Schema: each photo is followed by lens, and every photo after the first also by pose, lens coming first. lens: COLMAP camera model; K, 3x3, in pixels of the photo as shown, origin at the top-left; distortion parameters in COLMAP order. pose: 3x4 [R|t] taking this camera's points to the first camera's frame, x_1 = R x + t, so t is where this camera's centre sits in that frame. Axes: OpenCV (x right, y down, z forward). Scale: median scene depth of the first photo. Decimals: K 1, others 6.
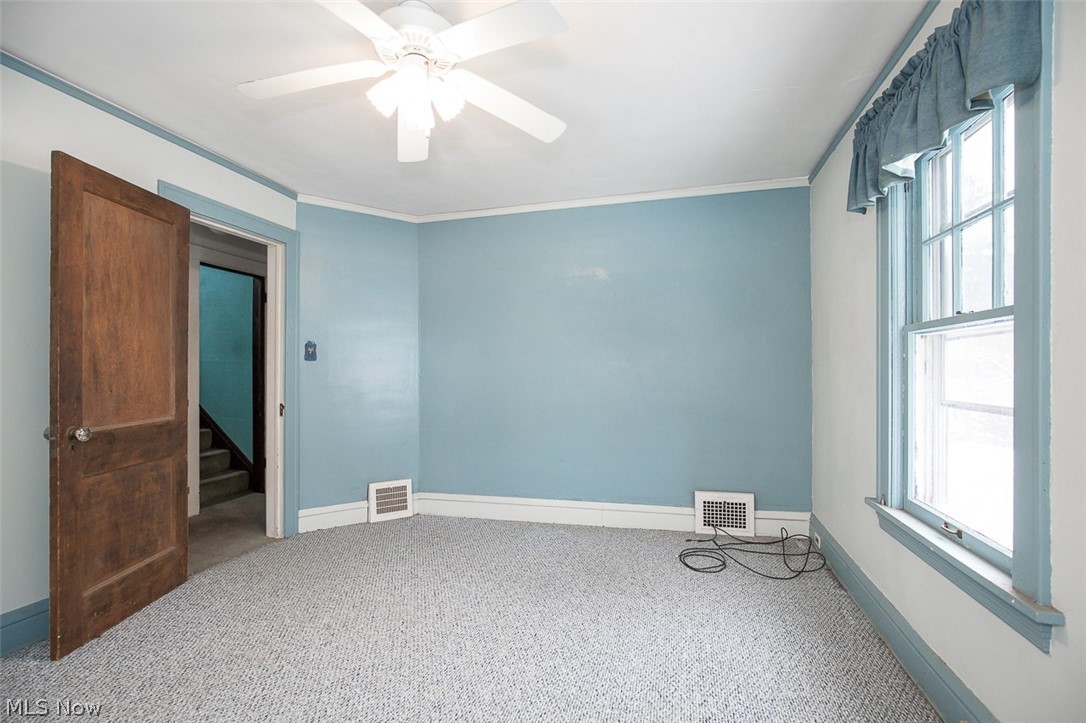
lens RADIAL K [[503.5, 0, 544.8], [0, 503.5, 364.2], [0, 0, 1]] dist [-0.003908, -0.000764]
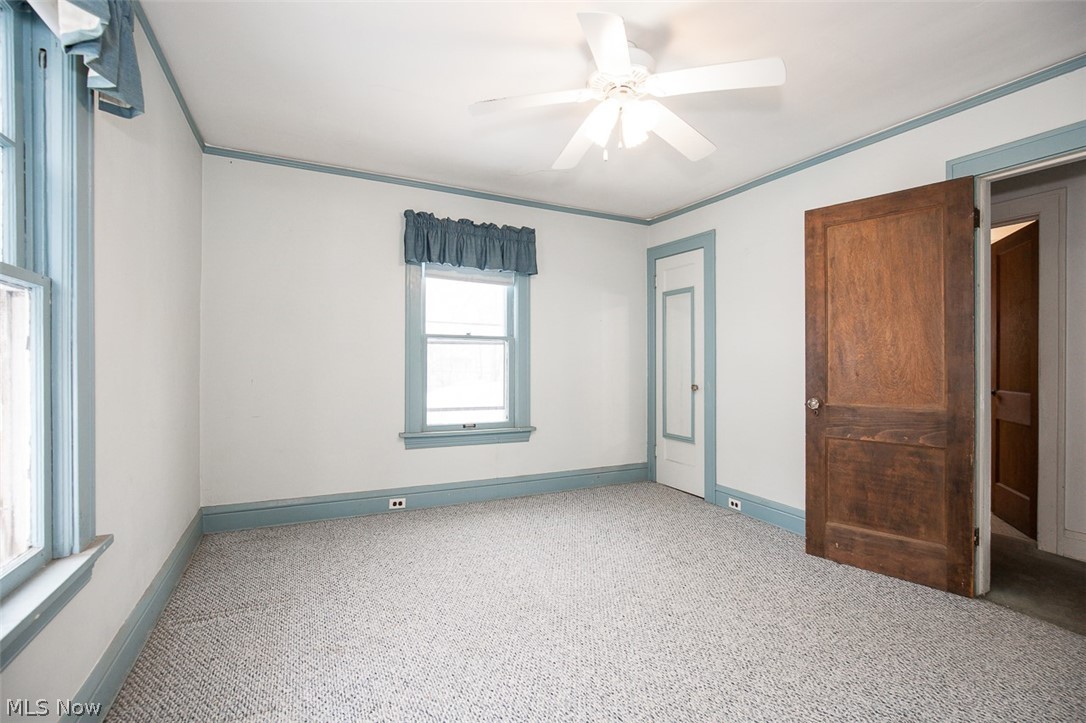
lens RADIAL K [[503.5, 0, 544.8], [0, 503.5, 364.2], [0, 0, 1]] dist [-0.003908, -0.000764]
pose [[-0.758145, -0.000850, -0.652086, 0.516870], [0.000193, 0.999999, -0.001528, 0.027268], [0.652086, -0.001284, -0.758144, 1.427374]]
